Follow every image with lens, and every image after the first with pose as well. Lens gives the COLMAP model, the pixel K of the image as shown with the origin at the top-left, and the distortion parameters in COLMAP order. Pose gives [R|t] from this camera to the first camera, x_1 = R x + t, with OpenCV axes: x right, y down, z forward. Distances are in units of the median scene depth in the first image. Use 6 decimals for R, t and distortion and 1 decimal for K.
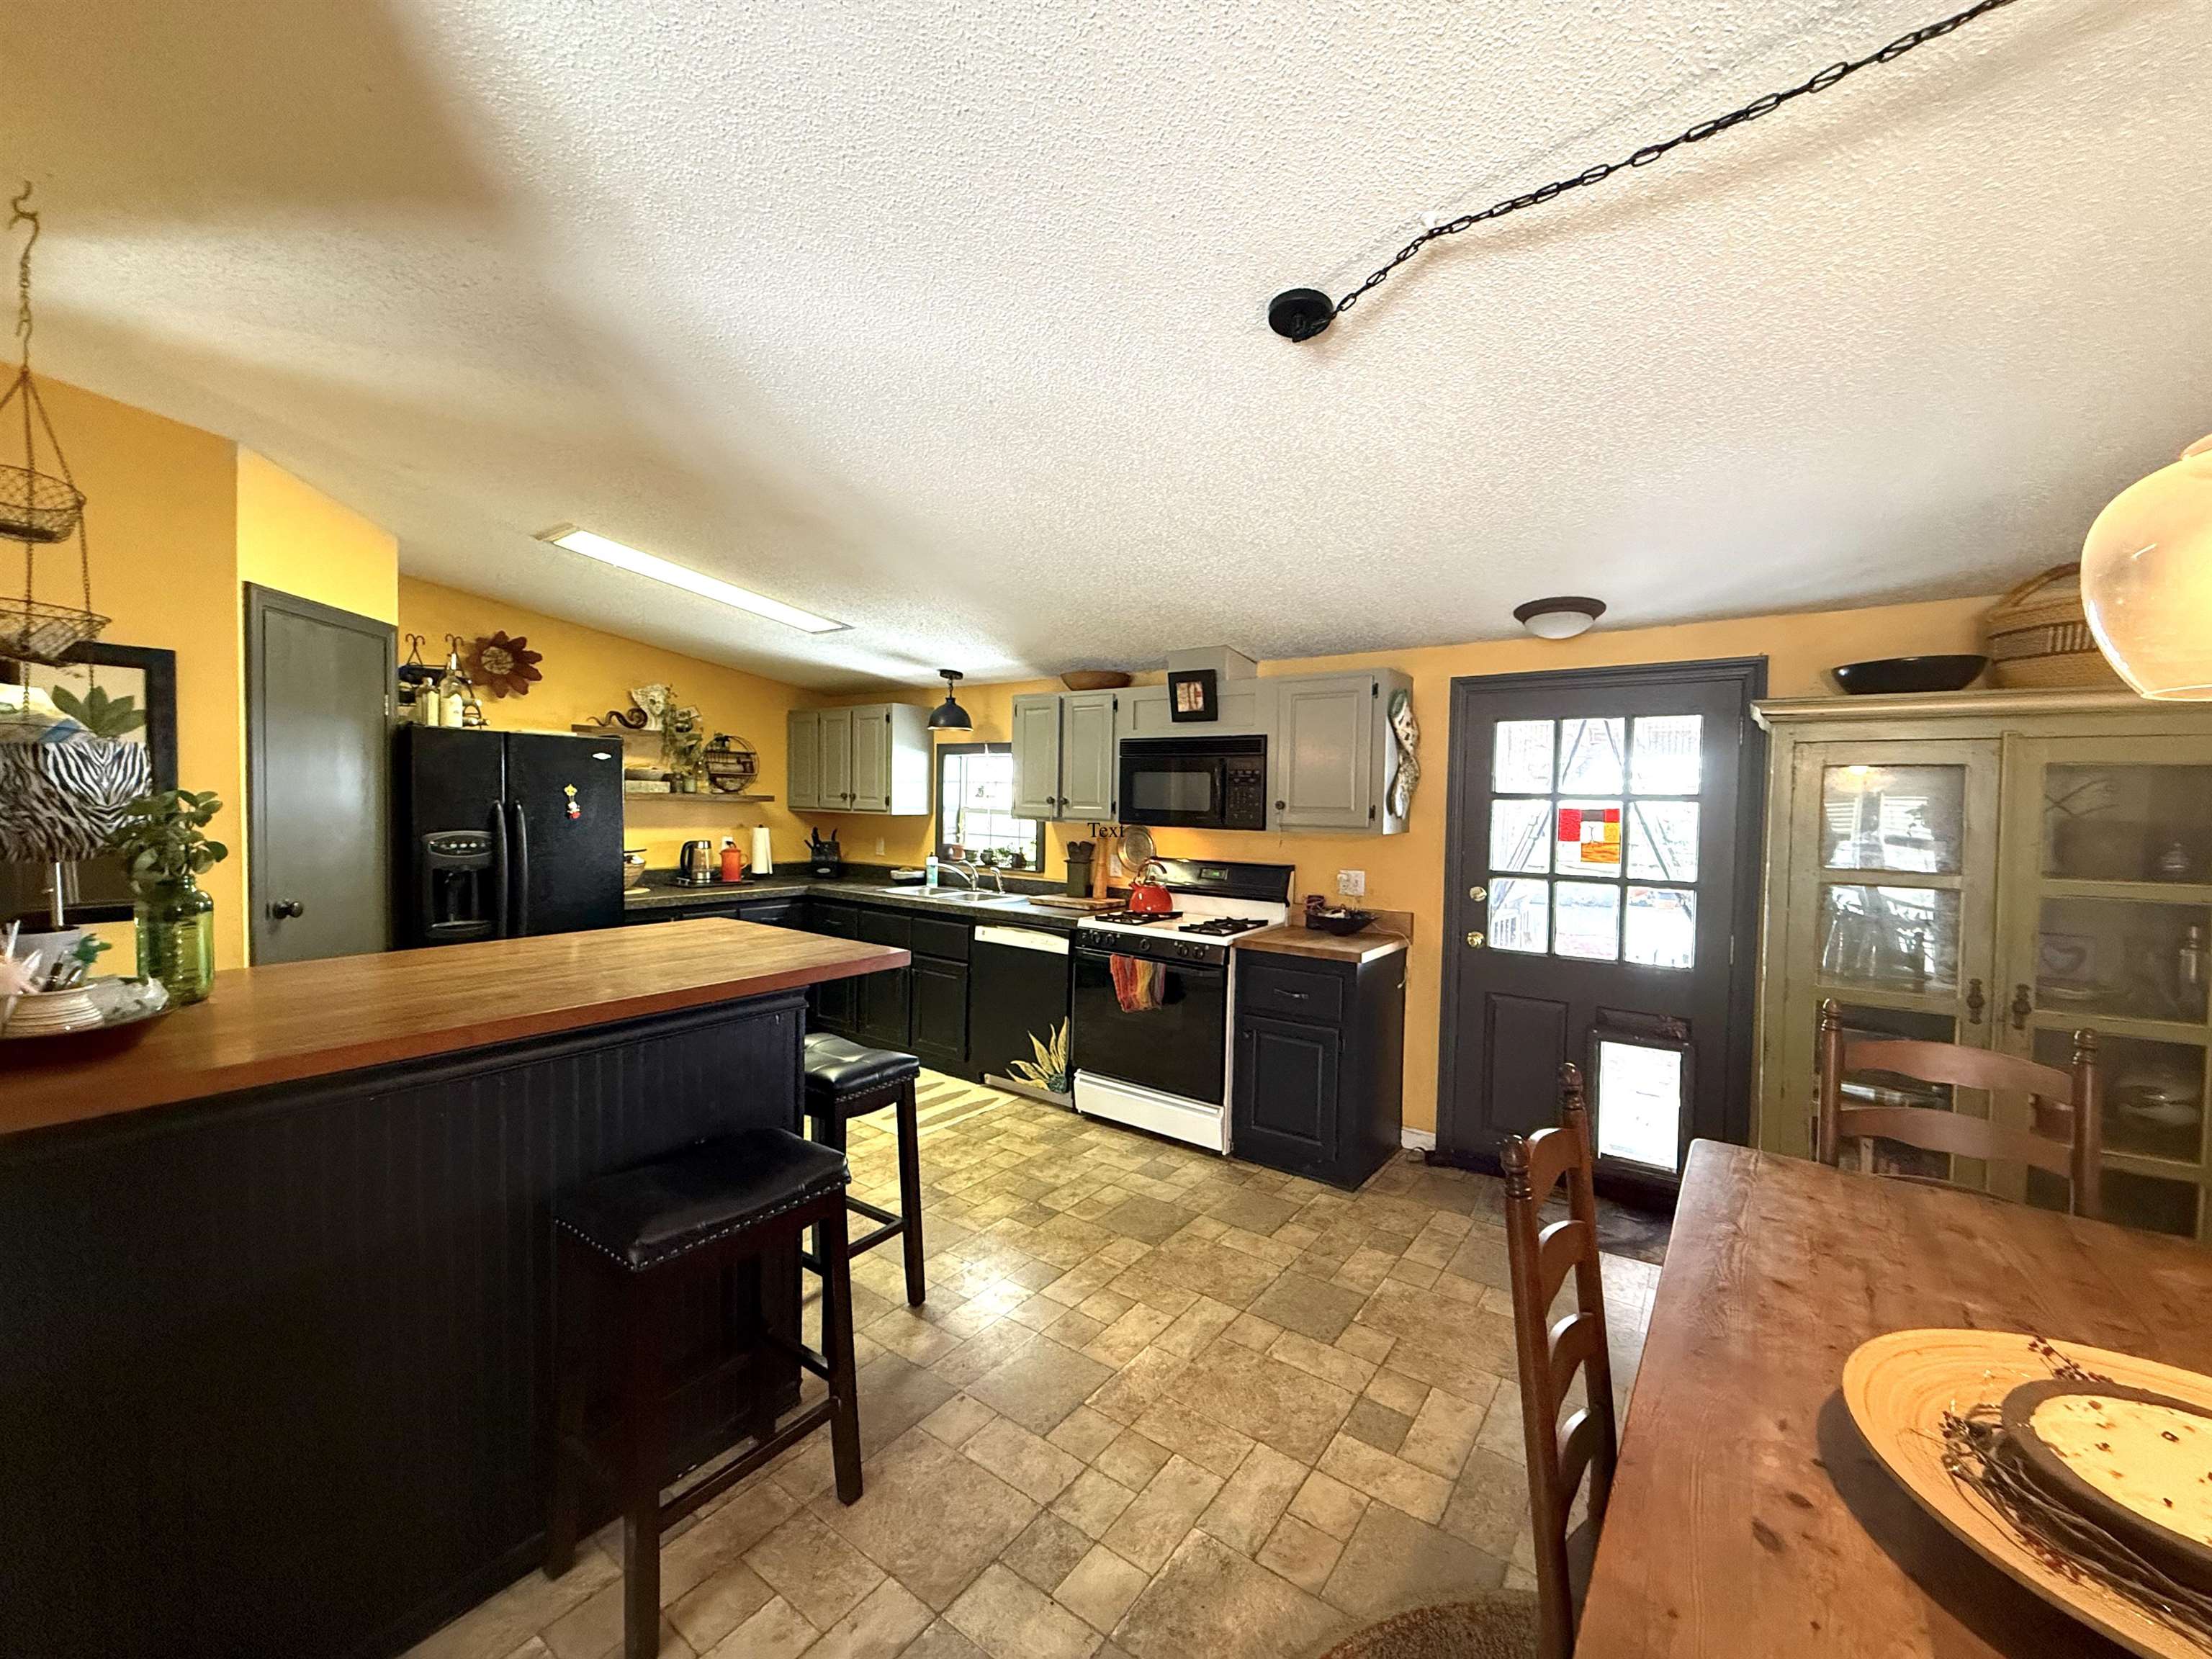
lens RADIAL K [[877.8, 0, 1103.1], [0, 877.8, 832.1], [0, 0, 1]] dist [0.001586, -0.000088]
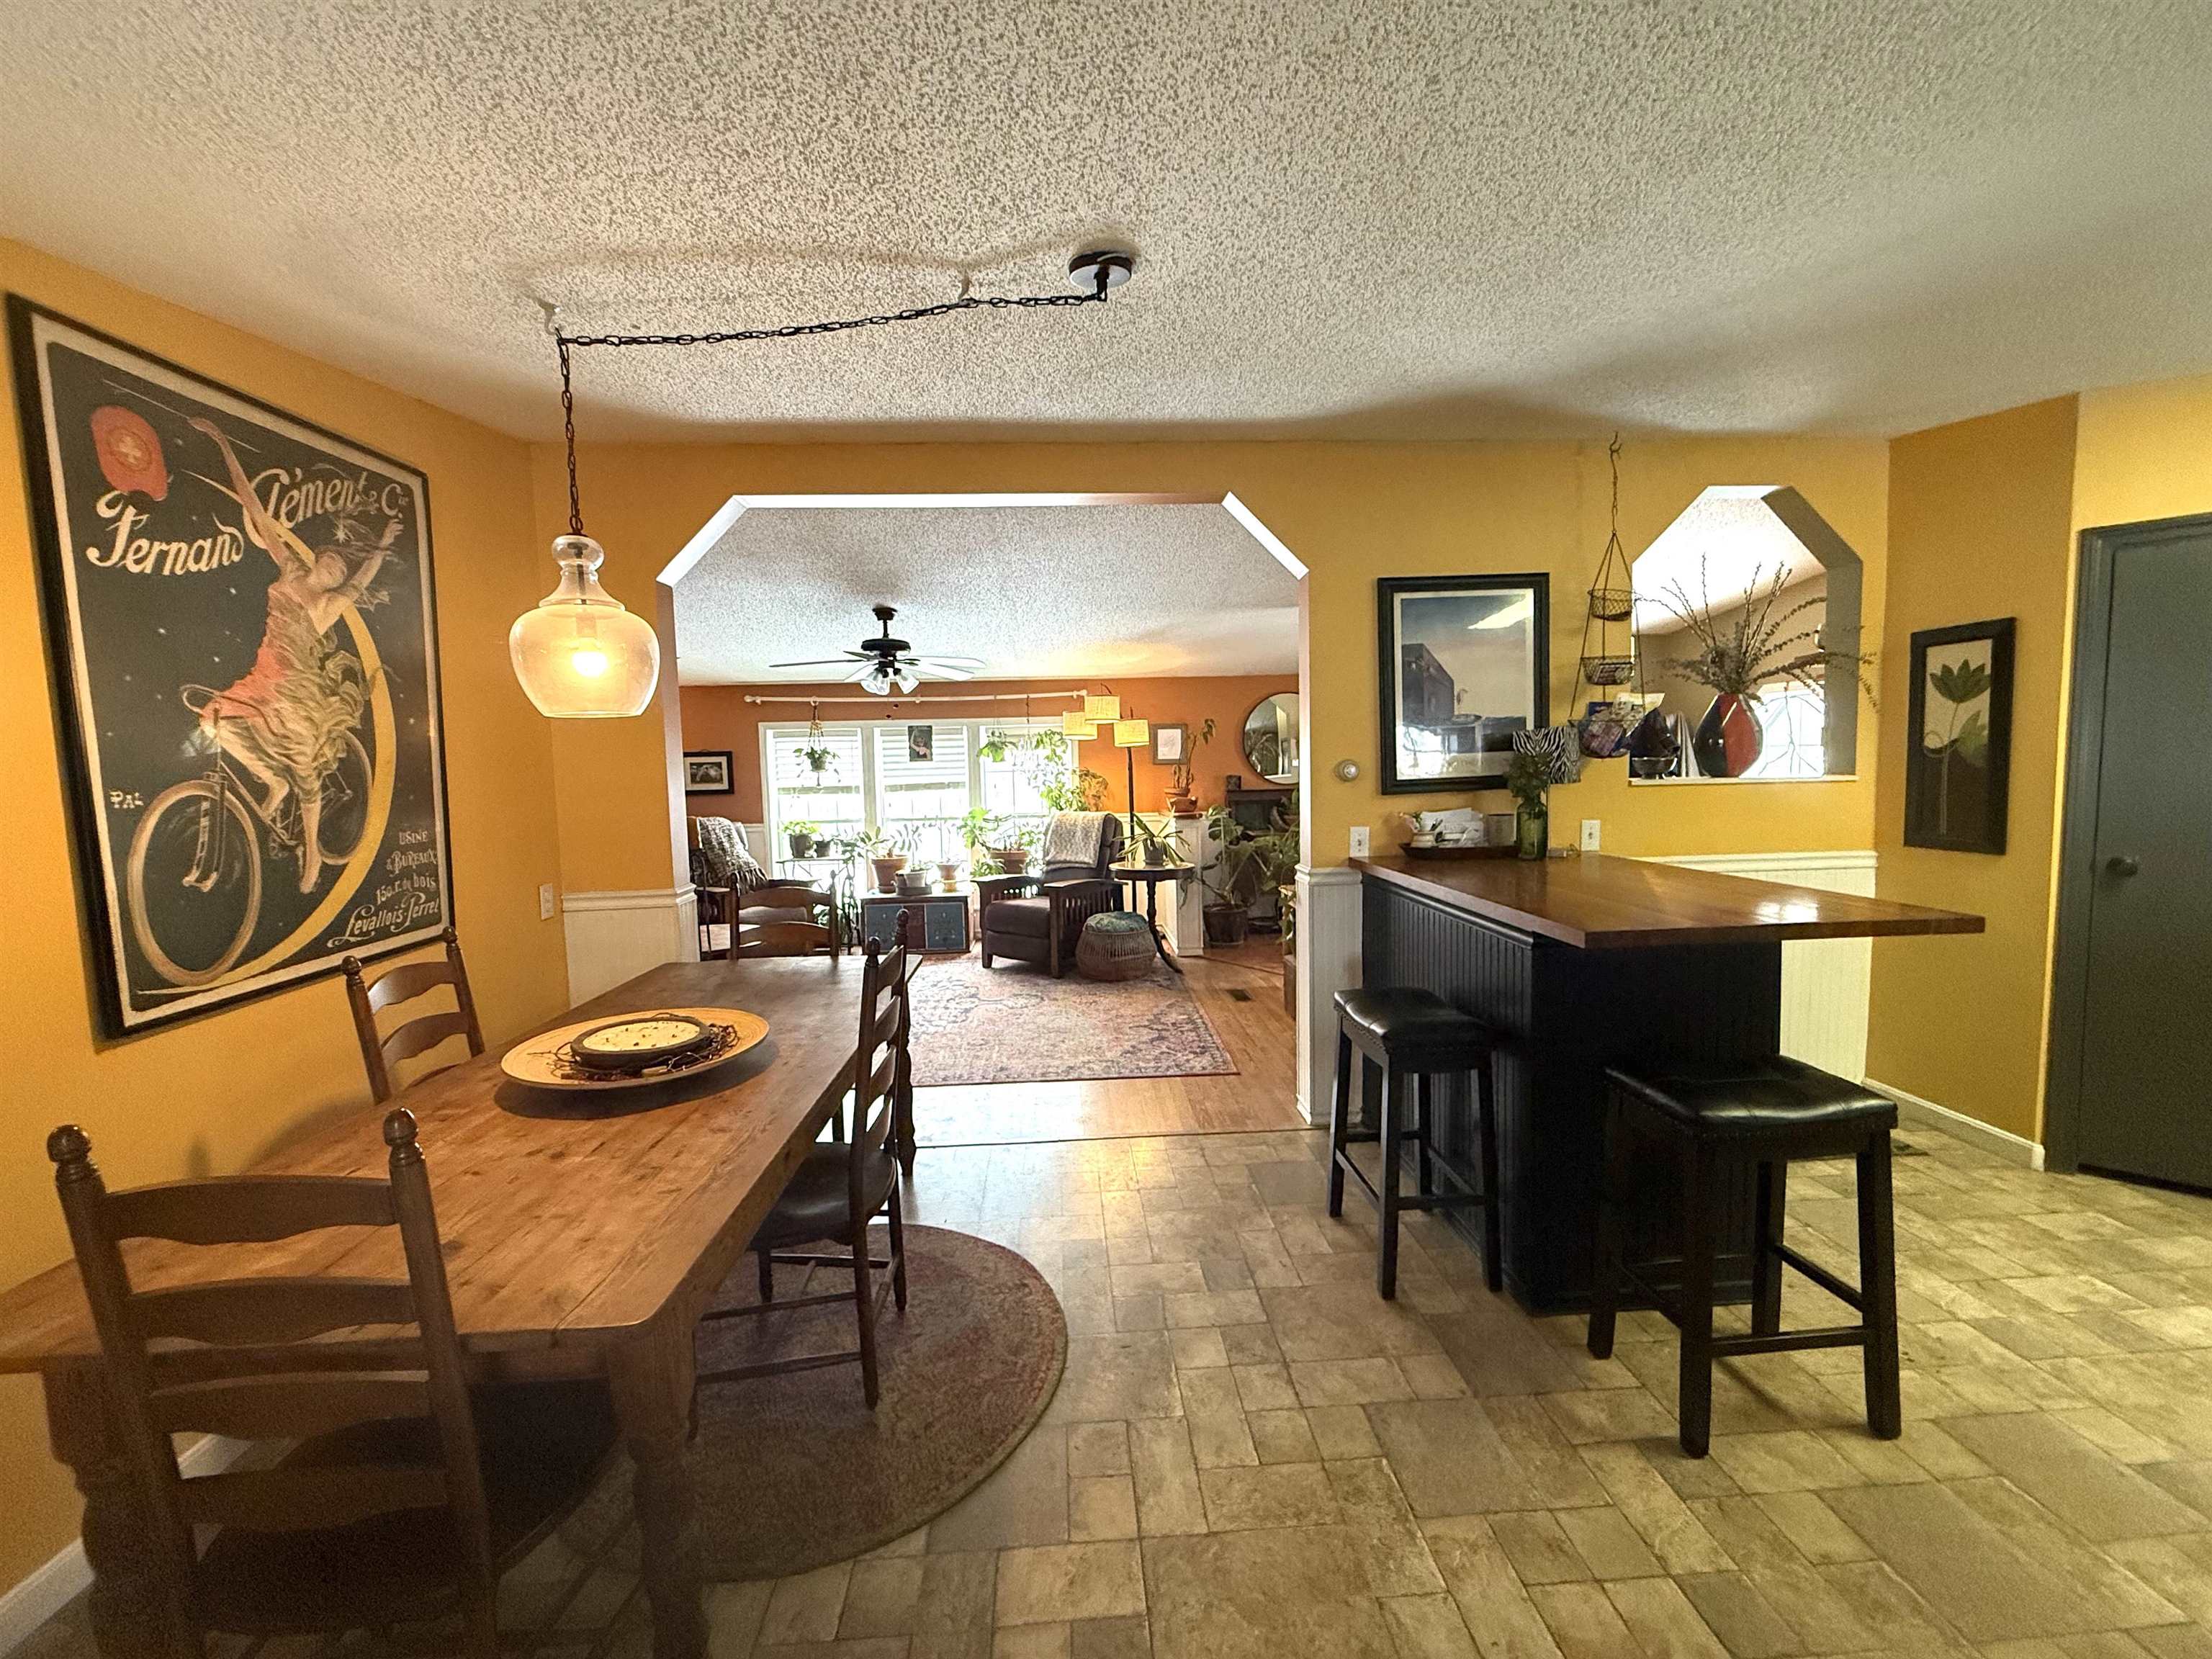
lens RADIAL K [[877.8, 0, 1103.1], [0, 877.8, 832.1], [0, 0, 1]] dist [0.001586, -0.000088]
pose [[-0.774144, 0.052675, -0.630814, 0.429896], [-0.012061, 0.995123, 0.097897, -0.022708], [0.632894, 0.083395, -0.769734, 0.882260]]
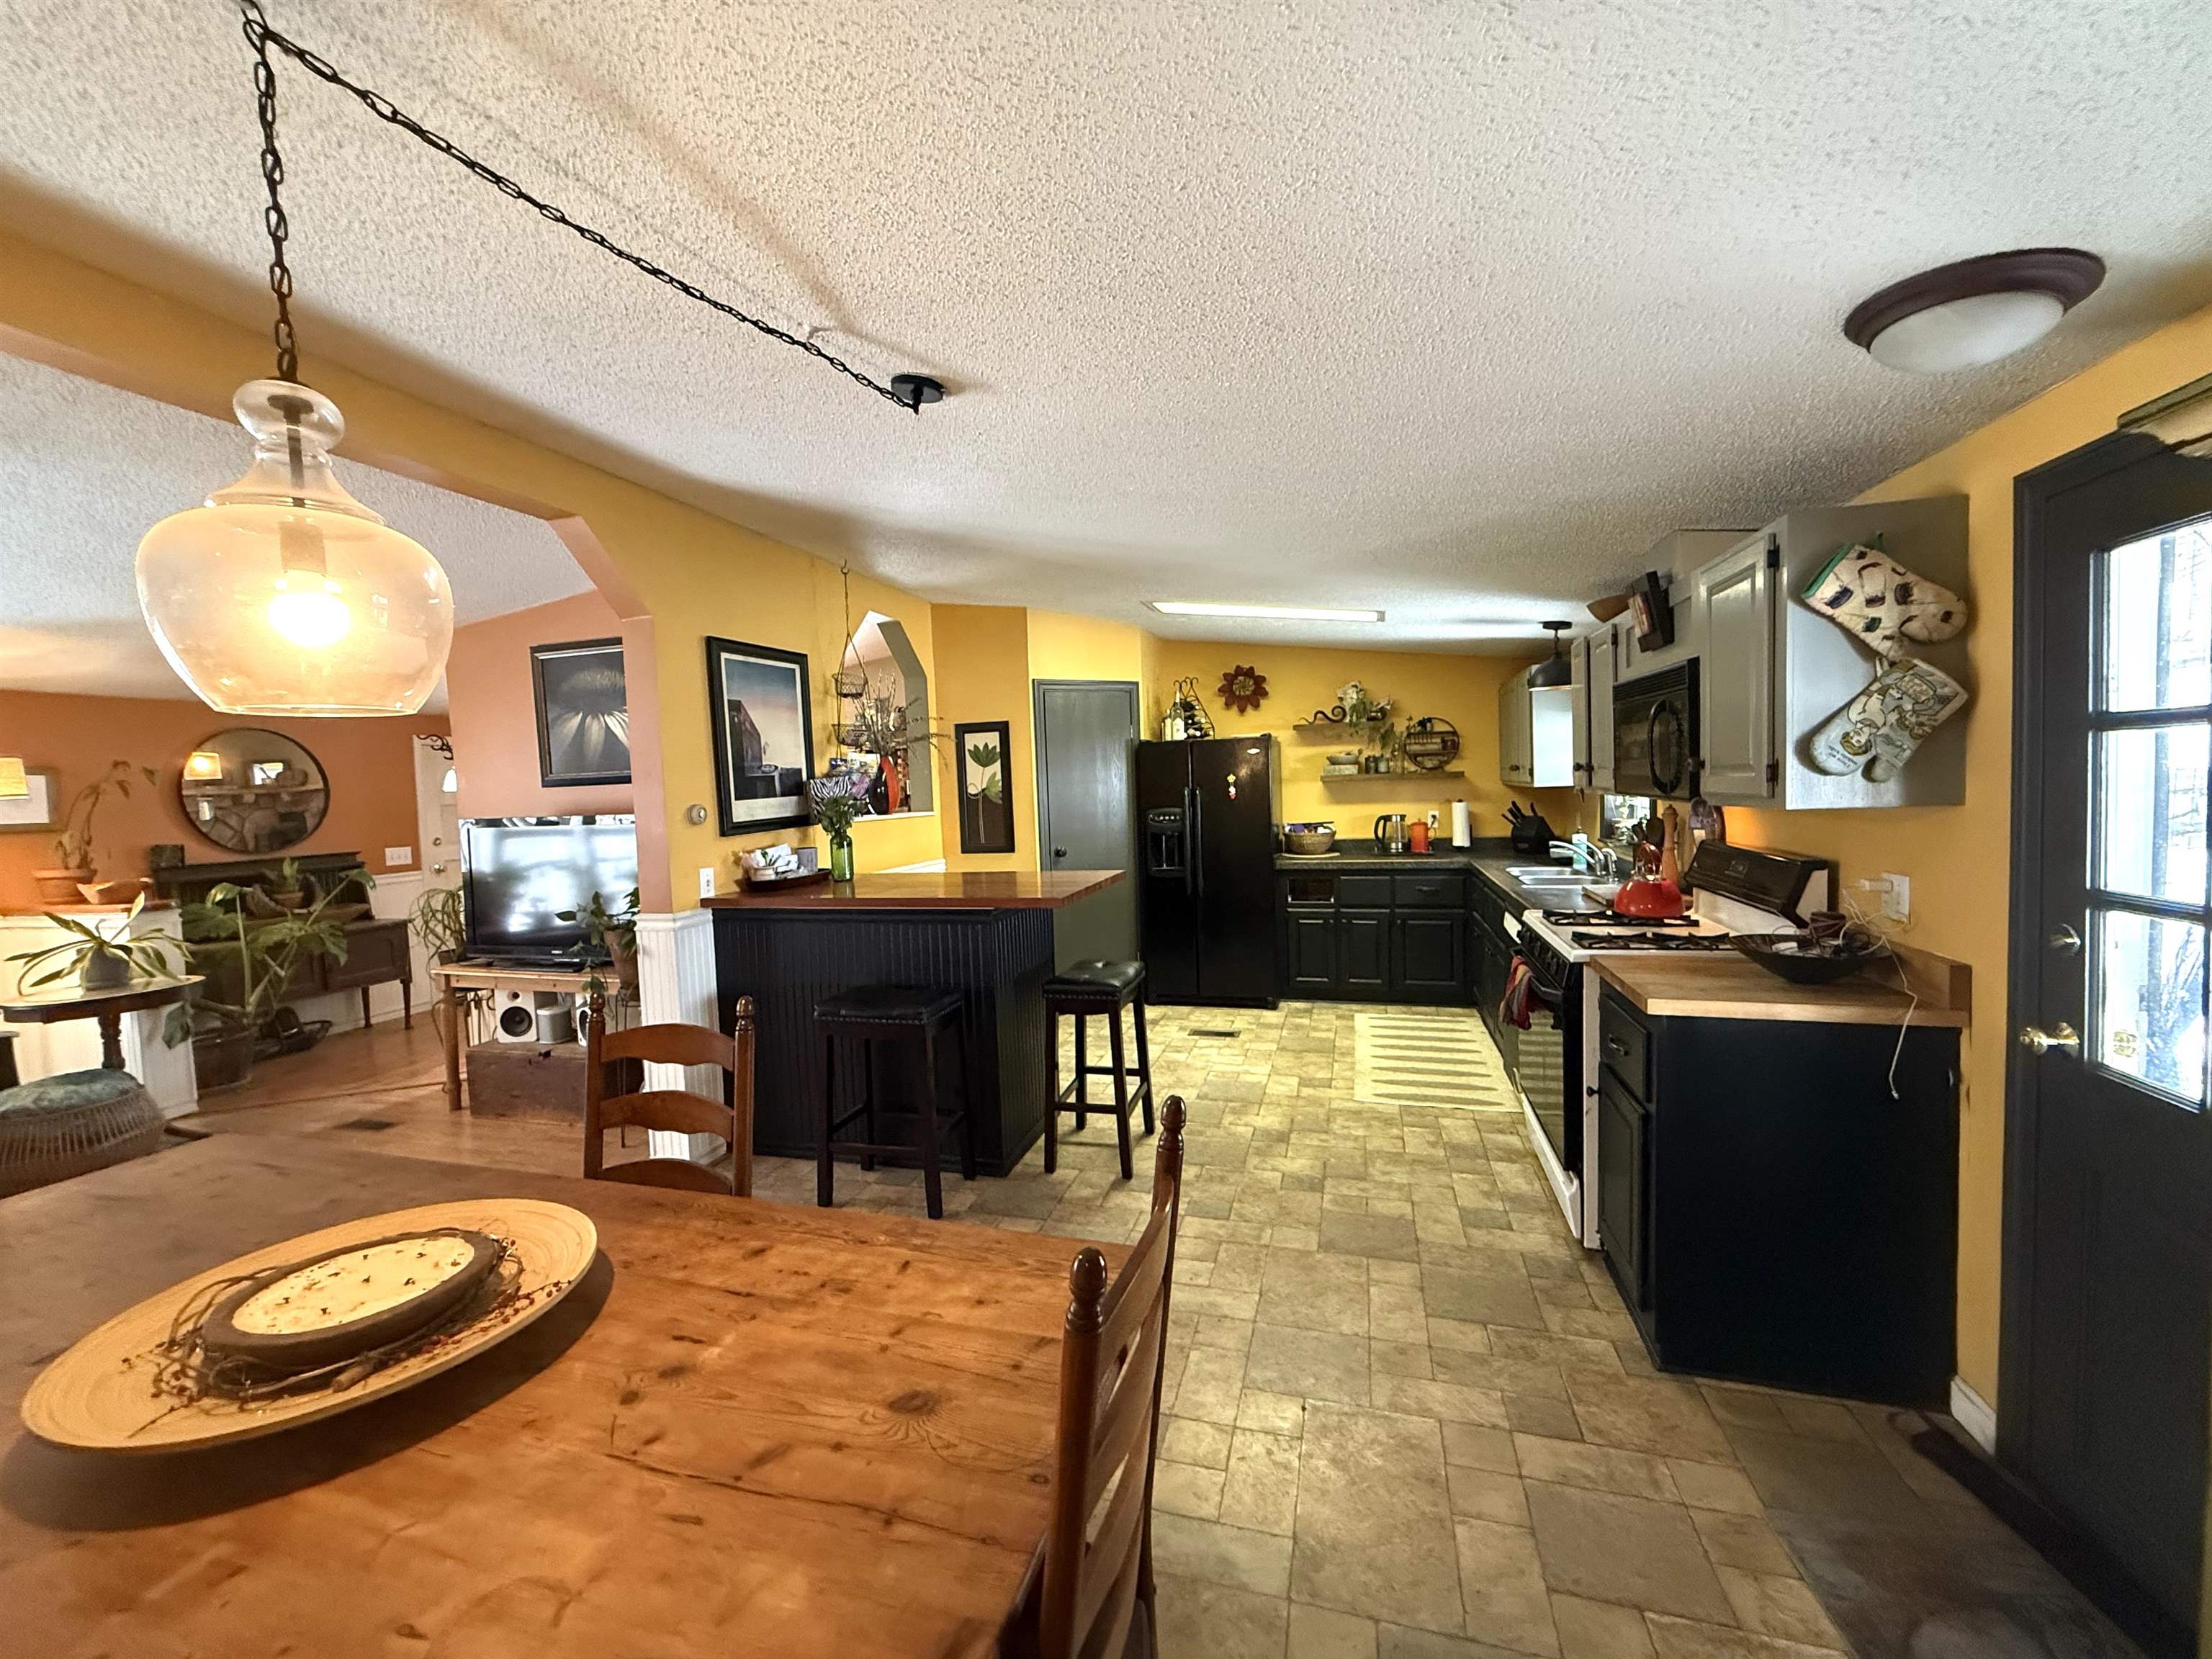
lens RADIAL K [[877.8, 0, 1103.1], [0, 877.8, 832.1], [0, 0, 1]] dist [0.001586, -0.000088]
pose [[0.340434, 0.022247, -0.940005, 0.710911], [0.008387, 0.999608, 0.026696, -0.001640], [0.940231, -0.016972, 0.340114, 0.393634]]
